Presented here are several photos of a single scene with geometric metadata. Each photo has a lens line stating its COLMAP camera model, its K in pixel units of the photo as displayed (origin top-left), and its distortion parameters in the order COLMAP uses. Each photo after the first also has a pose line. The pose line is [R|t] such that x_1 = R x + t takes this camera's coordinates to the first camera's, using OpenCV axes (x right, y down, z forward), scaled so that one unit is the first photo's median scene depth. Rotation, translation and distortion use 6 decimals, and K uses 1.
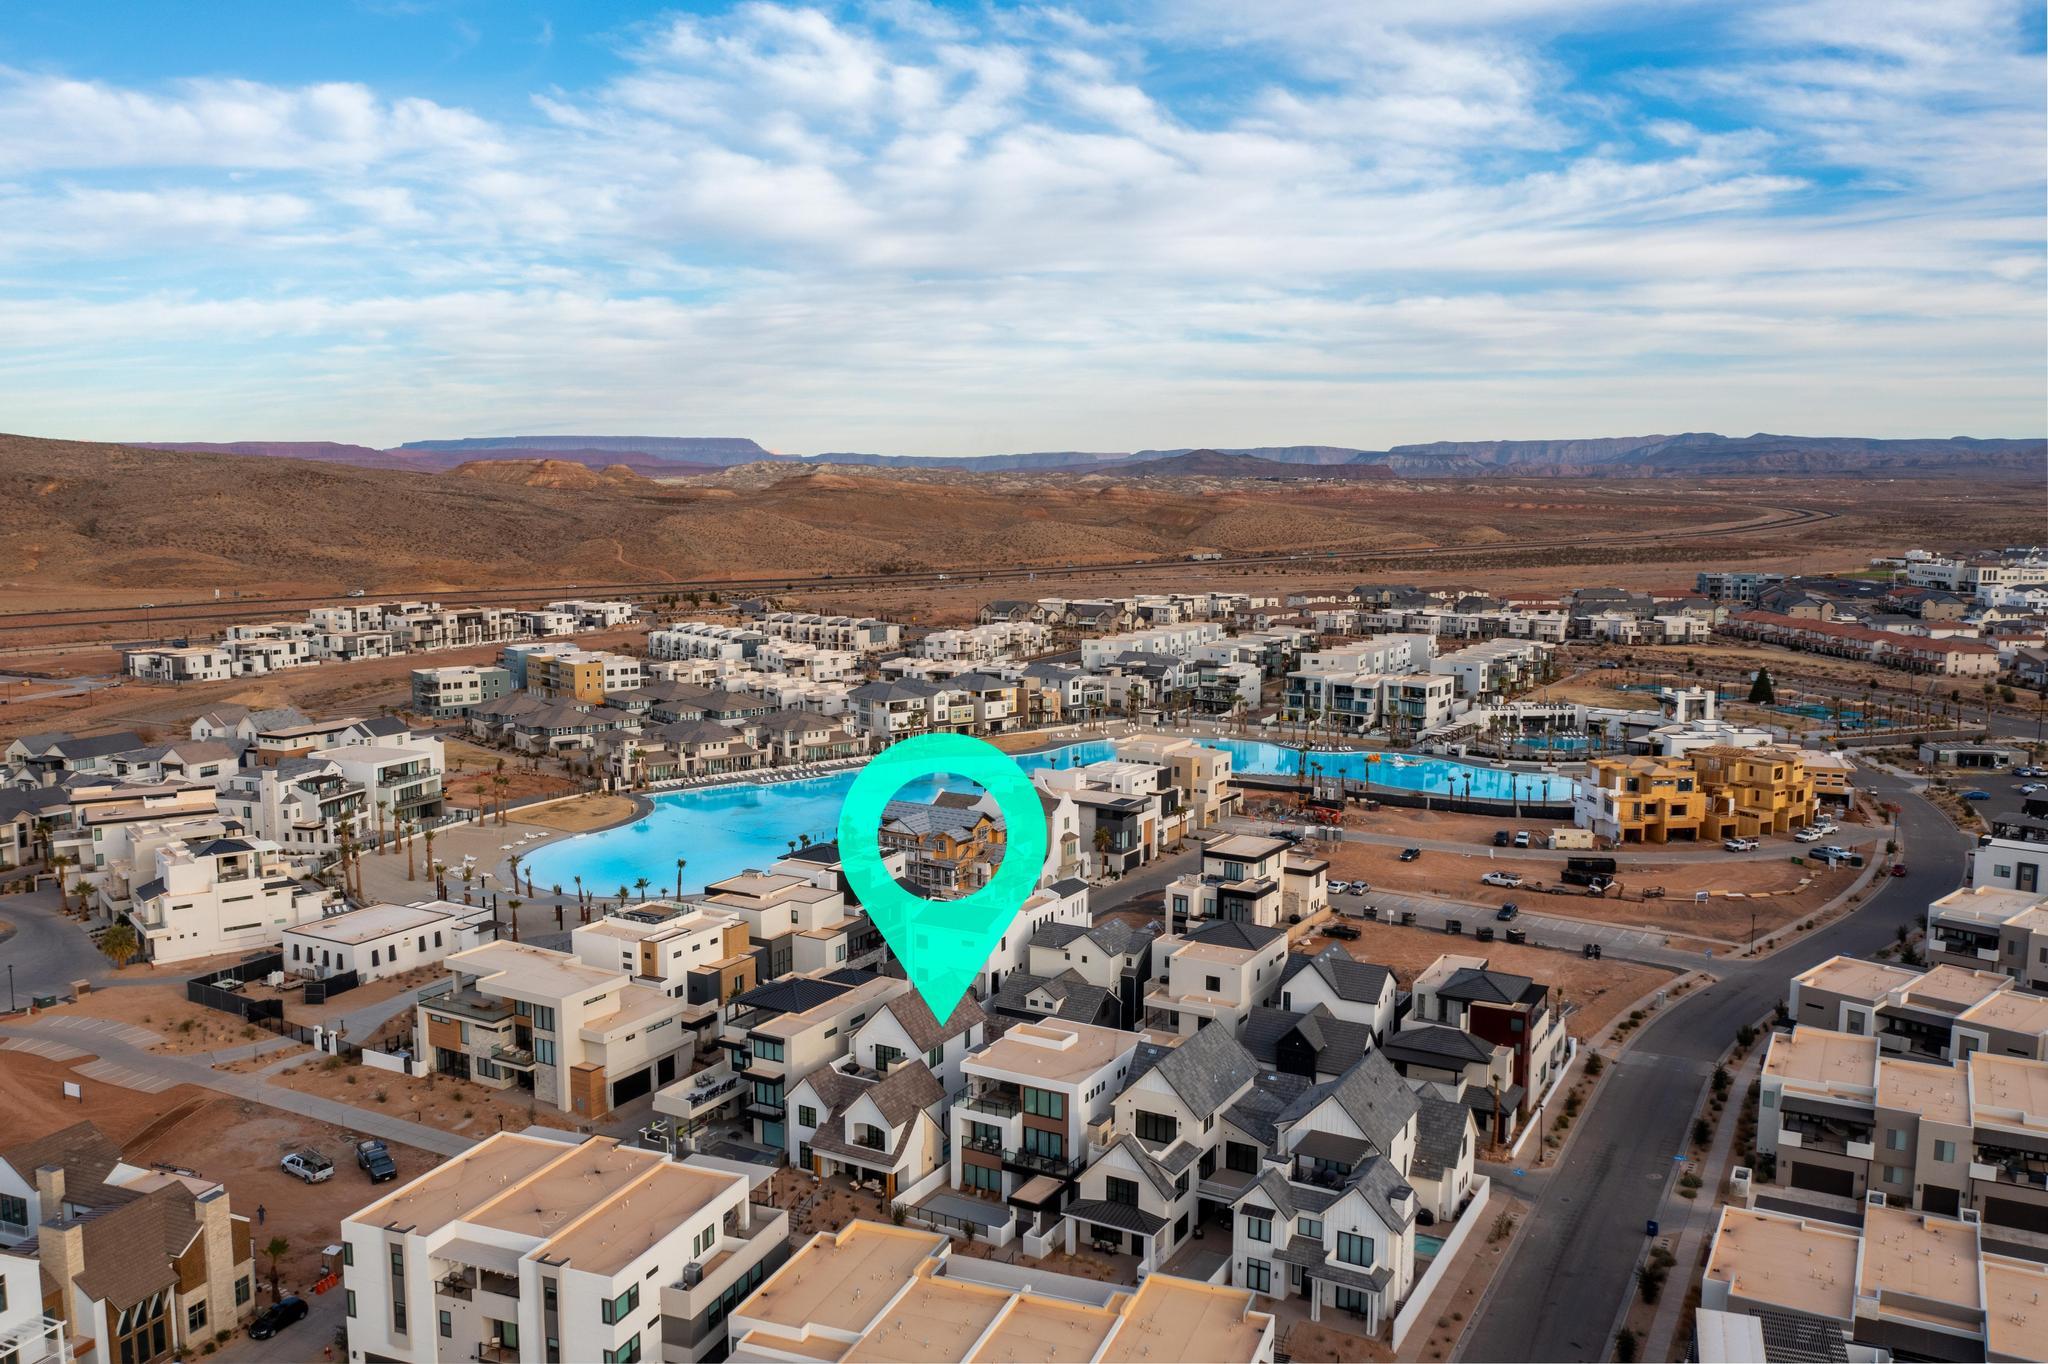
lens RADIAL K [[1612.7, 0, 1014.7], [0, 1612.7, 694.7], [0, 0, 1]] dist [-0.027694, 0.005660]
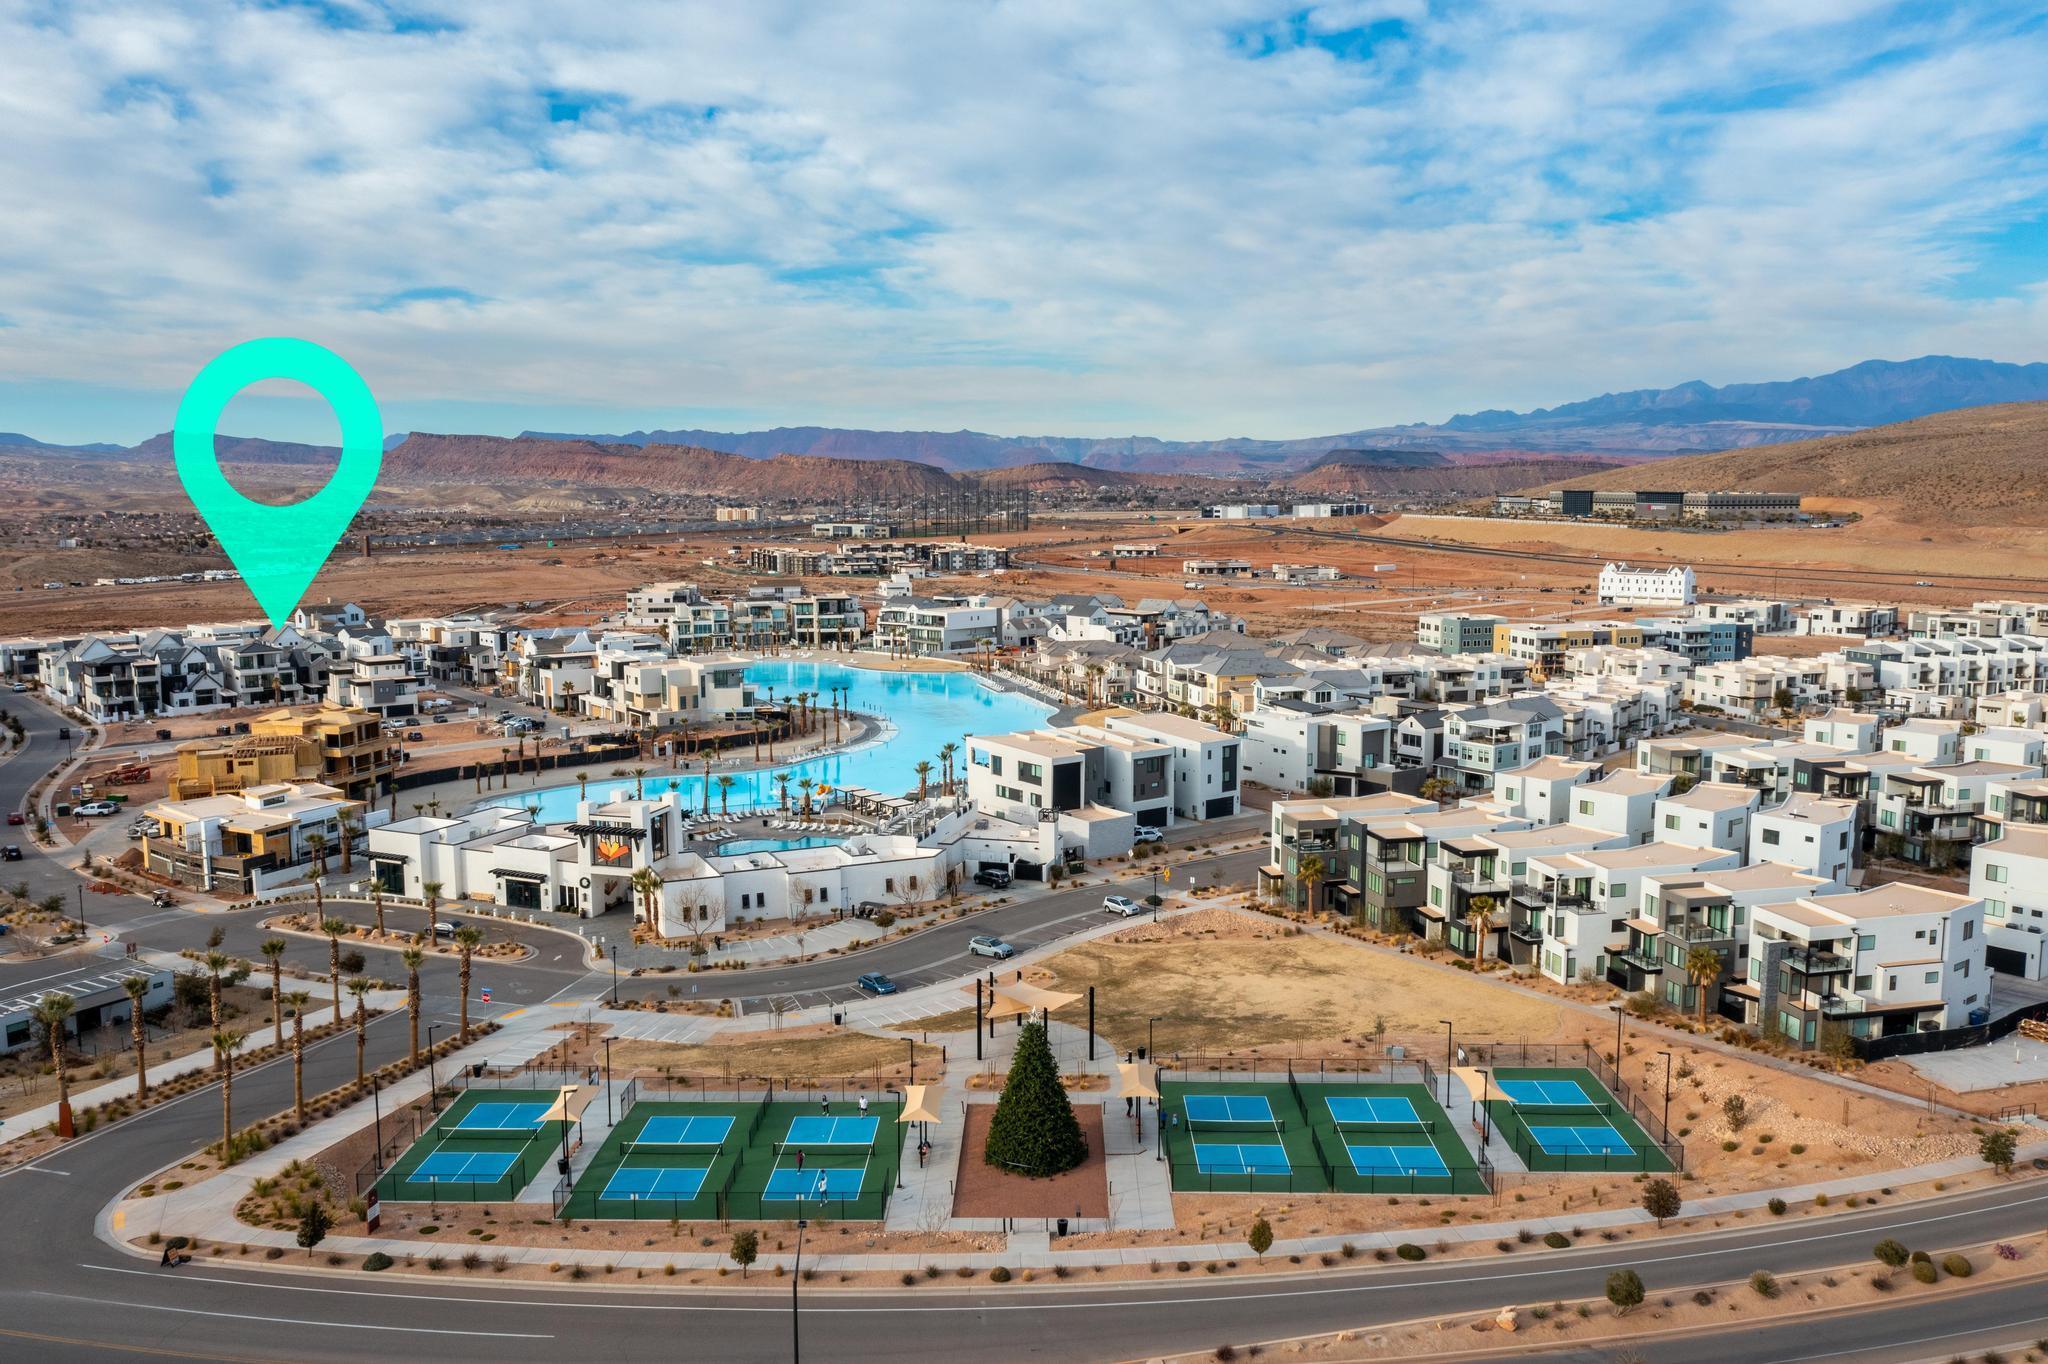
lens RADIAL K [[1612.7, 0, 1025.8], [0, 1612.7, 693.3], [0, 0, 1]] dist [-0.027694, 0.005660]
pose [[-0.360876, 0.122971, -0.924471, 0.769851], [-0.116321, 0.977593, 0.175444, -0.124577], [0.925331, 0.170849, -0.338486, 1.190688]]
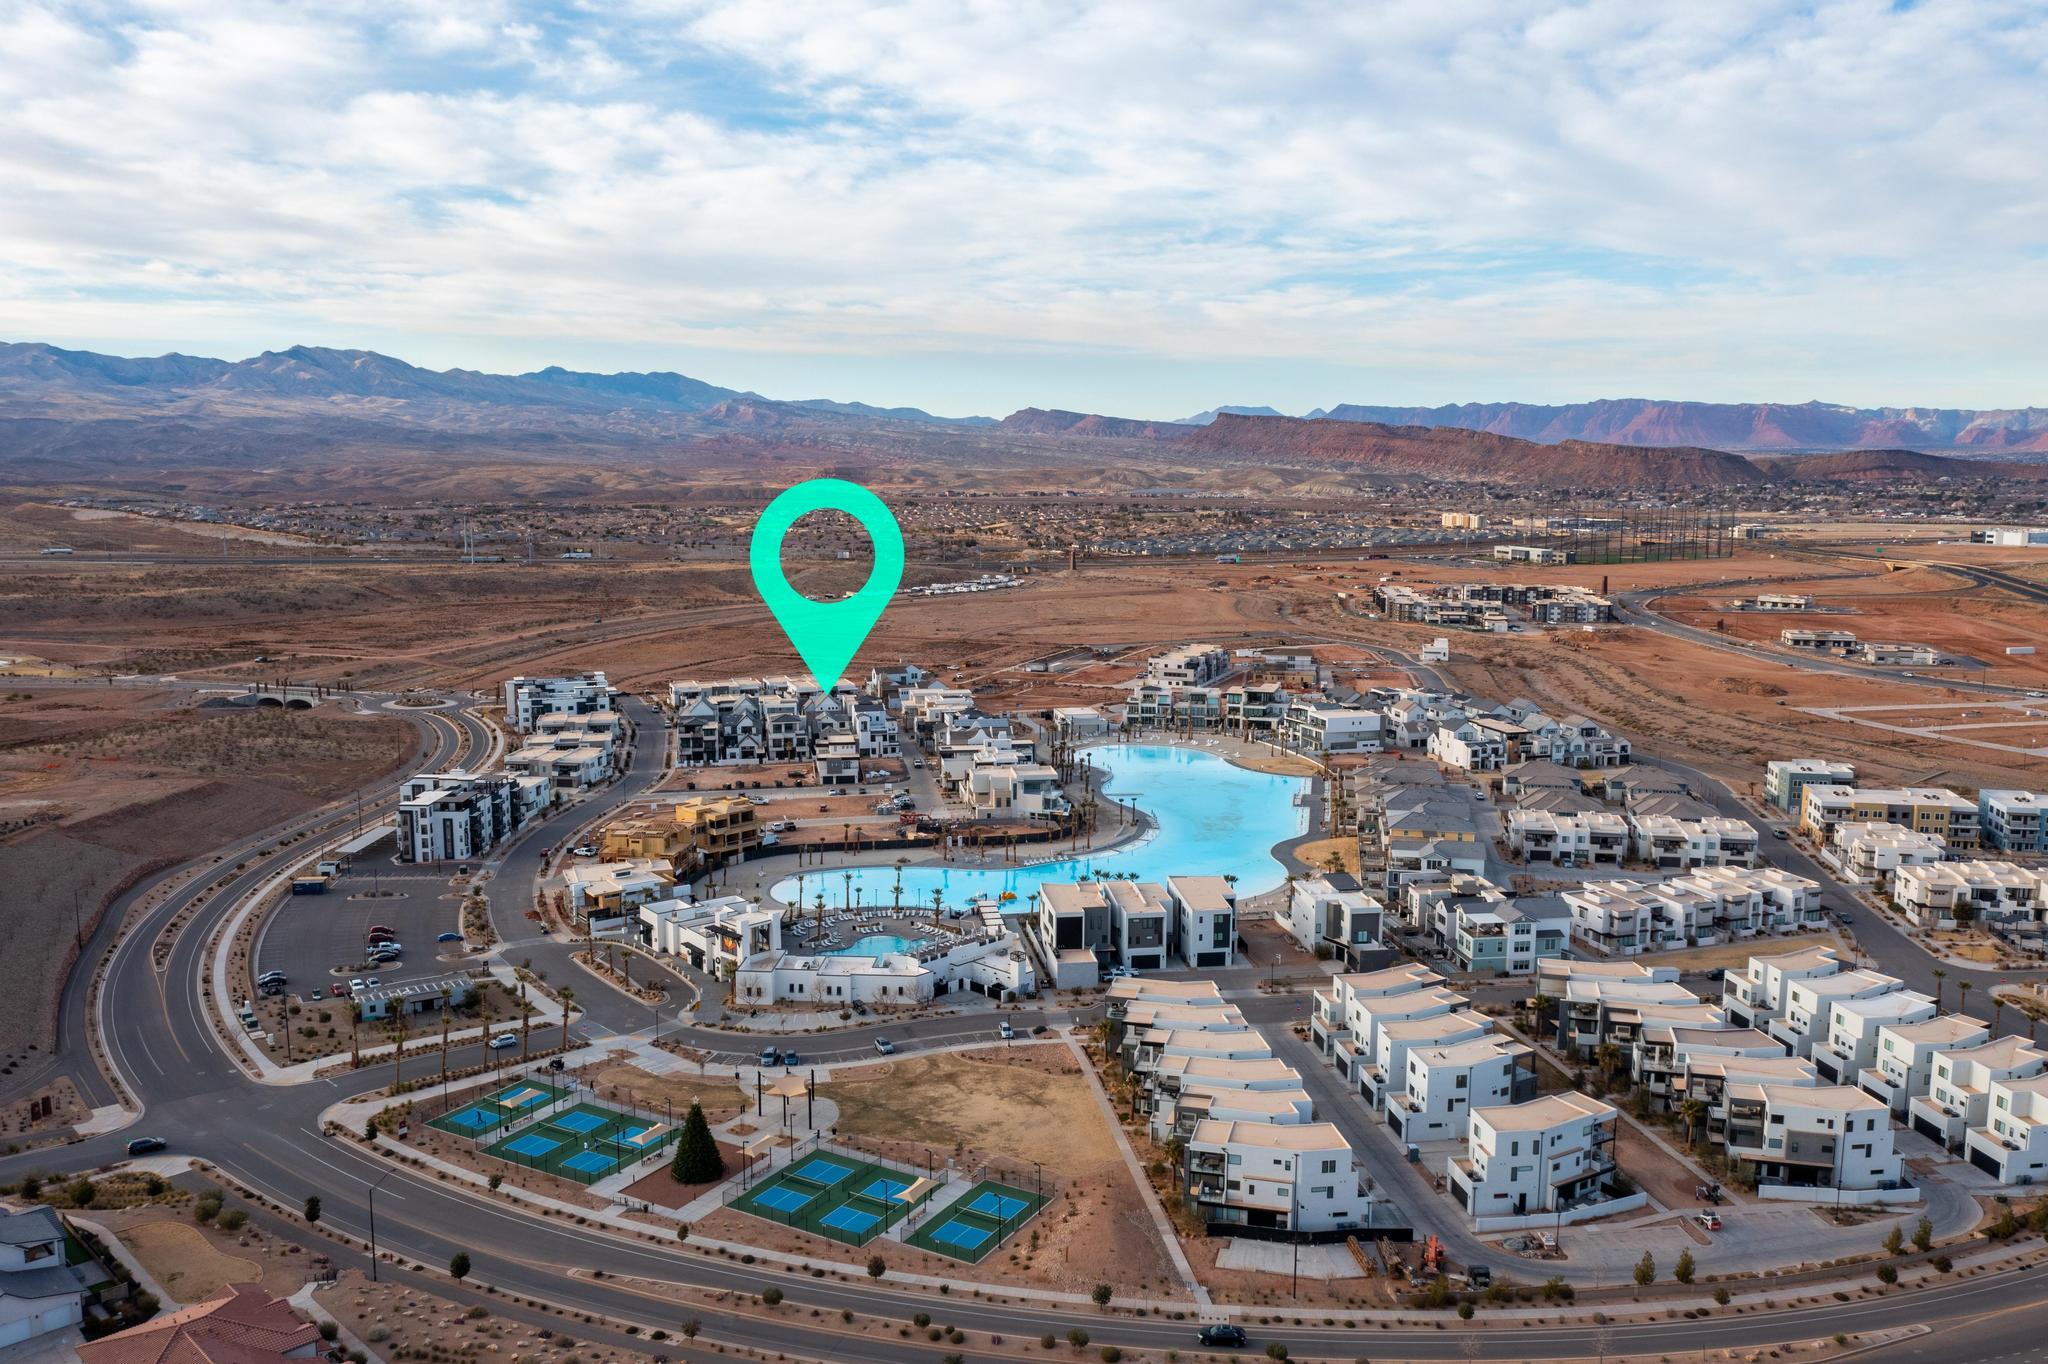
lens RADIAL K [[1612.7, 0, 1009.6], [0, 1612.7, 682.5], [0, 0, 1]] dist [-0.027694, 0.005660]
pose [[-0.765109, 0.089899, -0.637595, 0.765872], [-0.084265, 0.967711, 0.237562, -0.292898], [0.638364, 0.235488, -0.732828, 1.536120]]
